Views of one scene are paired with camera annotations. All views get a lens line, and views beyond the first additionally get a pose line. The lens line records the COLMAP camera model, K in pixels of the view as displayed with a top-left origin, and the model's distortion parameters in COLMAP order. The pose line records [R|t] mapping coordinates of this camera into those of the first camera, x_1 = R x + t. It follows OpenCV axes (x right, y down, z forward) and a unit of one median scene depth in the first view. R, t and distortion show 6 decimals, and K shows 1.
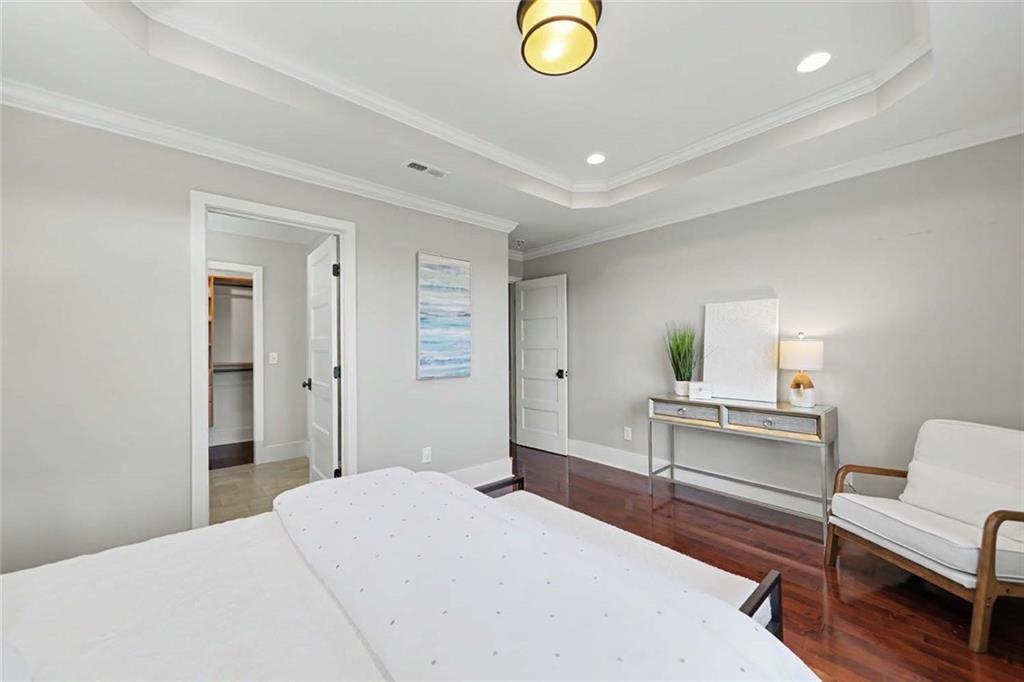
lens RADIAL K [[380.8, 0, 513.7], [0, 380.8, 341.4], [0, 0, 1]] dist [0.002863, 0.000032]
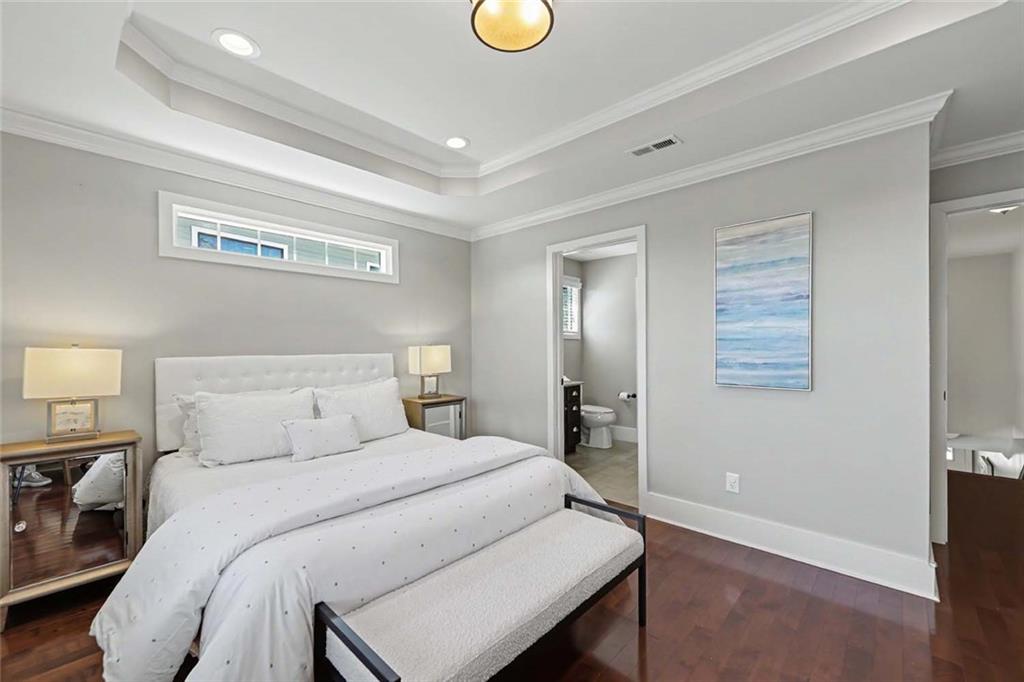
lens RADIAL K [[409.5, 0, 508.2], [0, 409.5, 351.7], [0, 0, 1]] dist [0.002996, 0.000081]
pose [[0.097912, 0.007970, -0.995163, 0.553893], [0.010761, 0.999901, 0.009067, 0.013855], [0.995137, -0.011596, 0.097816, 0.442960]]
